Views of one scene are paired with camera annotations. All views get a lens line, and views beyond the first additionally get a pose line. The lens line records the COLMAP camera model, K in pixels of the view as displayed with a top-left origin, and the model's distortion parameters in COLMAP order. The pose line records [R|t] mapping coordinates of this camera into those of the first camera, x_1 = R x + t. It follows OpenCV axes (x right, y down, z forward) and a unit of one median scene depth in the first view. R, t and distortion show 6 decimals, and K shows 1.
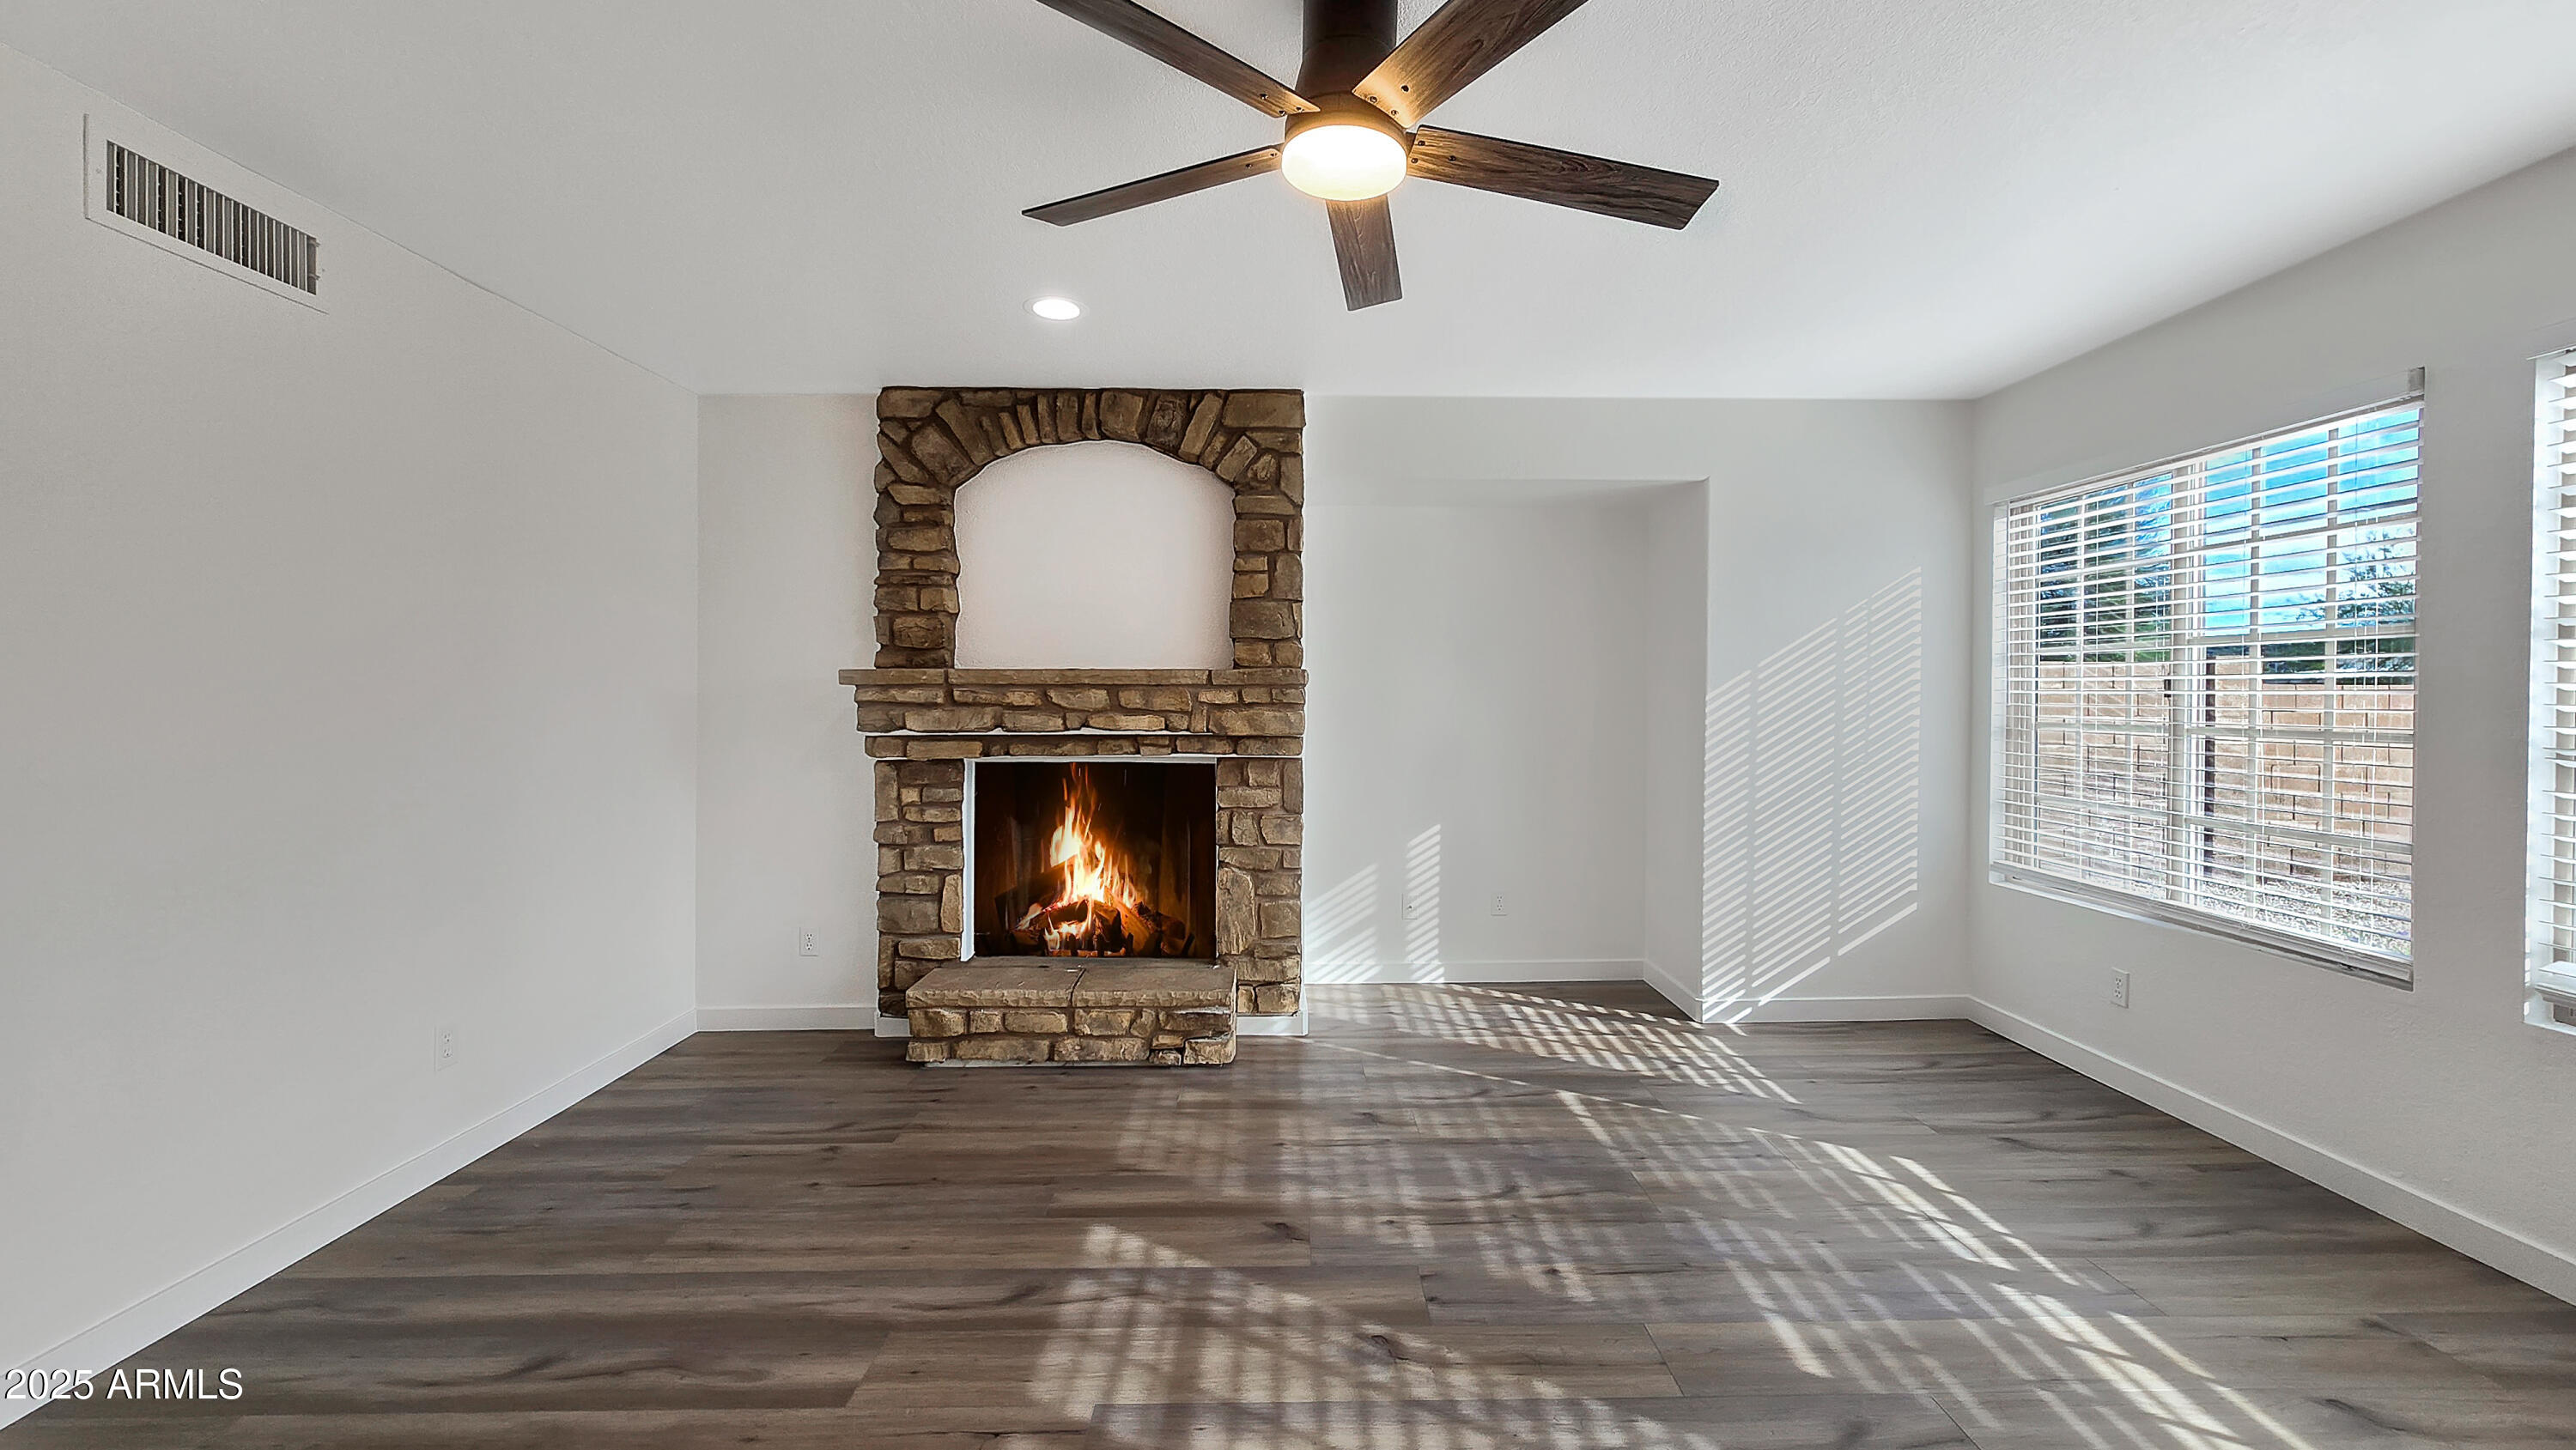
lens RADIAL K [[1049.1, 0, 1292.6], [0, 1049.1, 697.5], [0, 0, 1]] dist [0.005584, 0.000519]
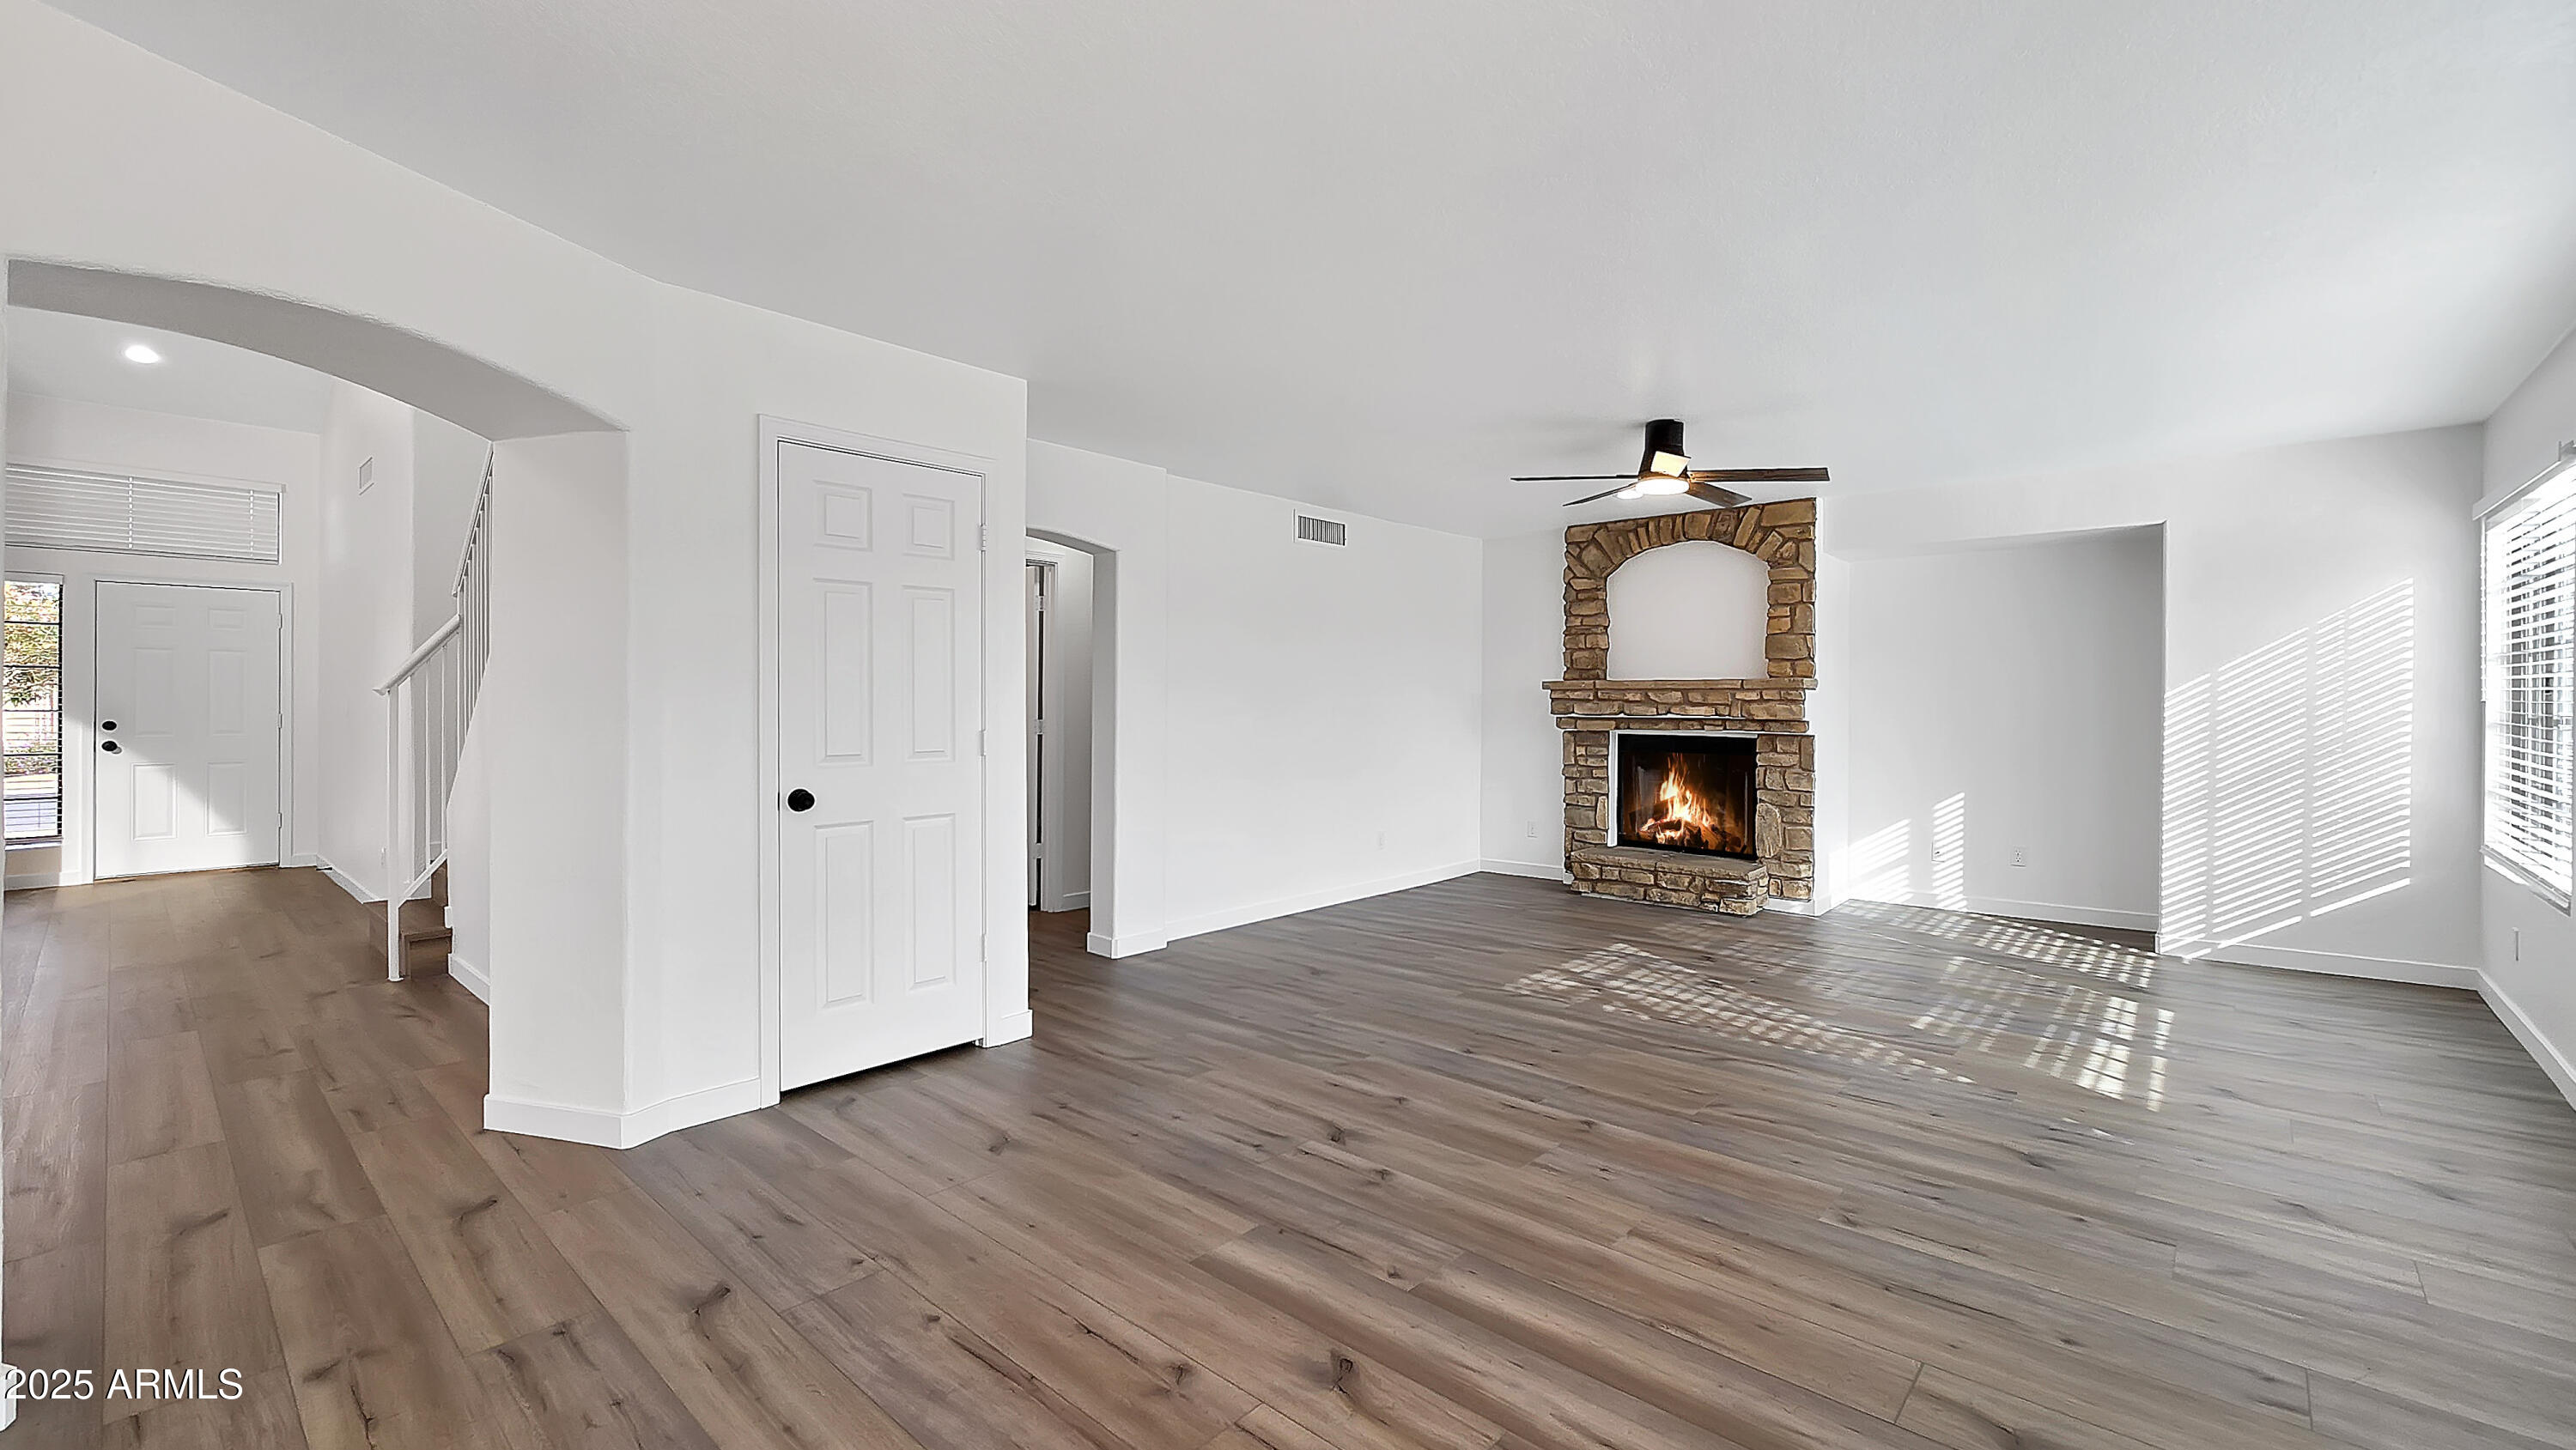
lens RADIAL K [[1049.1, 0, 1292.6], [0, 1049.1, 697.5], [0, 0, 1]] dist [0.005584, 0.000519]
pose [[0.730657, 0.000333, -0.682744, 0.505120], [-0.003303, 0.999990, -0.003047, 0.008997], [0.682736, 0.004481, 0.730651, -0.654525]]
